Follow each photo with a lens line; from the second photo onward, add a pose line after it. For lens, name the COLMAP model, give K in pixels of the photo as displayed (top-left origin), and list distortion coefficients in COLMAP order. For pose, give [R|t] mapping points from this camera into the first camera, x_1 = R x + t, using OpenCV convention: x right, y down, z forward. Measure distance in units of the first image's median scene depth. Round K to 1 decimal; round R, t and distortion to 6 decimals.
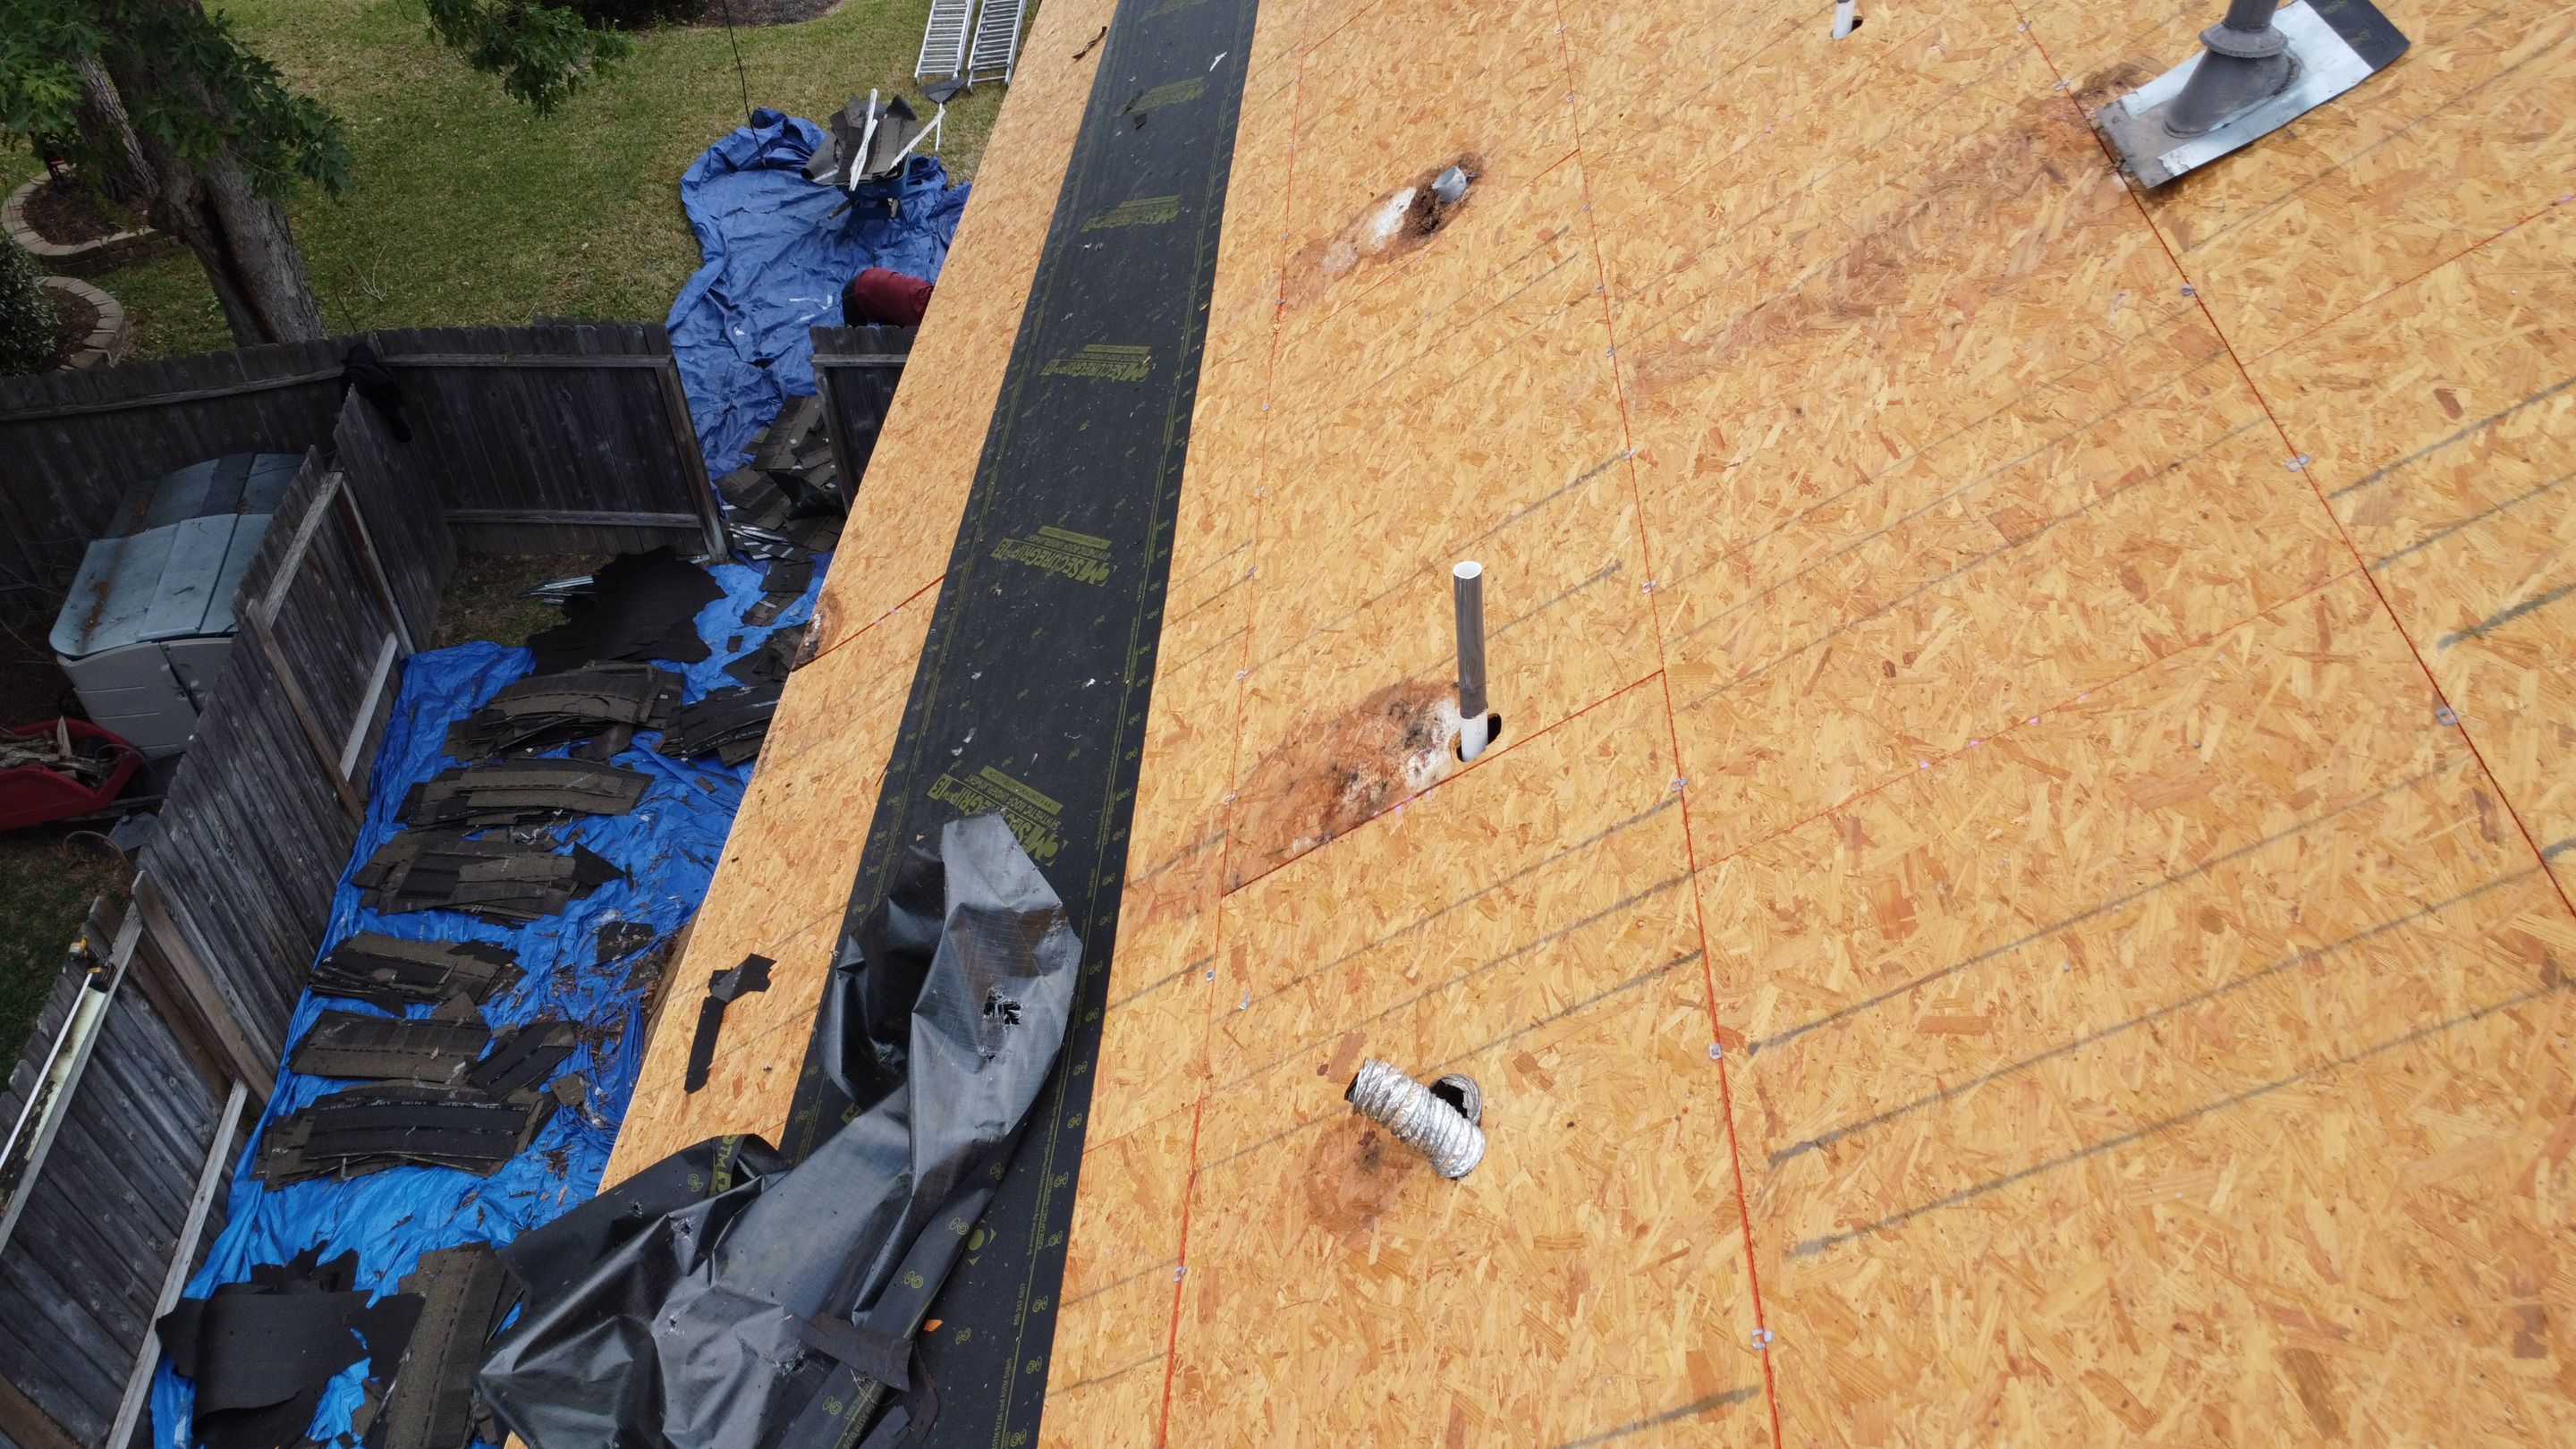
lens RADIAL K [[1868.1, 0, 1284.1], [0, 1868.1, 697.2], [0, 0, 1]] dist [-0.010415, -0.033647]
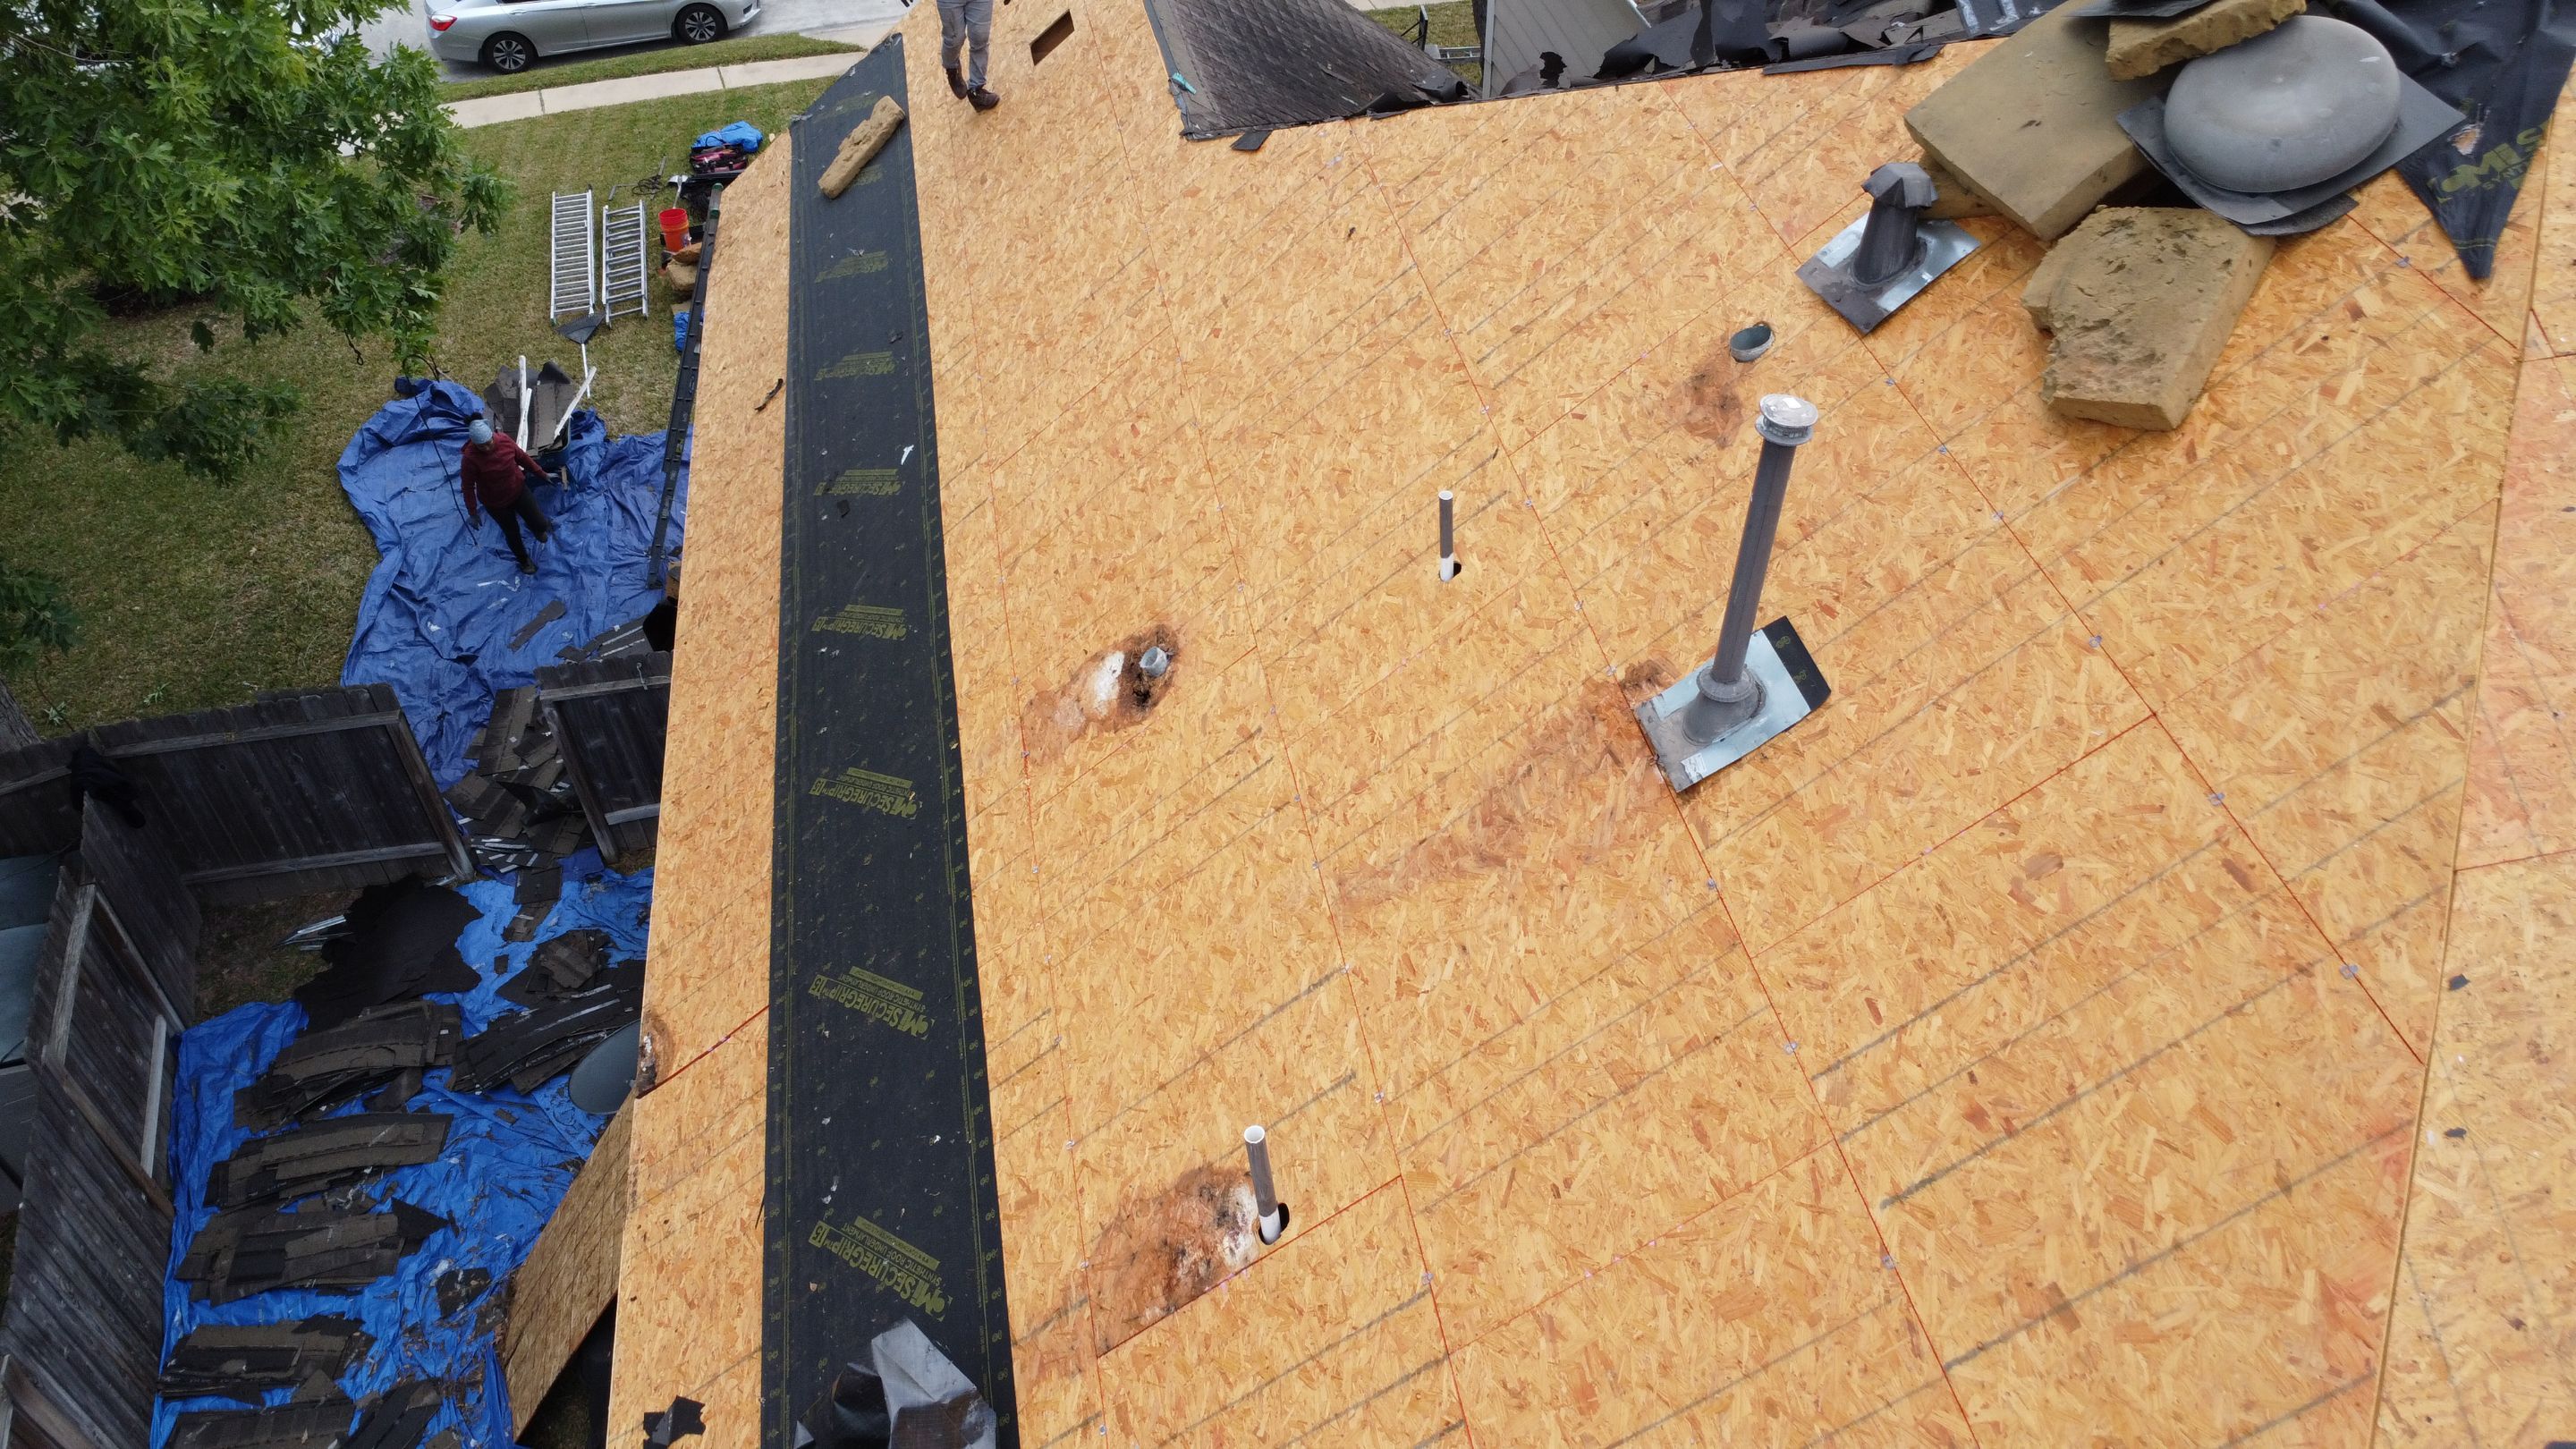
lens RADIAL K [[1868.1, 0, 1284.1], [0, 1868.1, 697.2], [0, 0, 1]] dist [-0.010415, -0.033647]
pose [[0.973233, -0.149215, 0.174790, -0.064163], [0.147975, 0.988785, 0.020180, -0.356373], [-0.175841, 0.006224, 0.984399, -0.319040]]
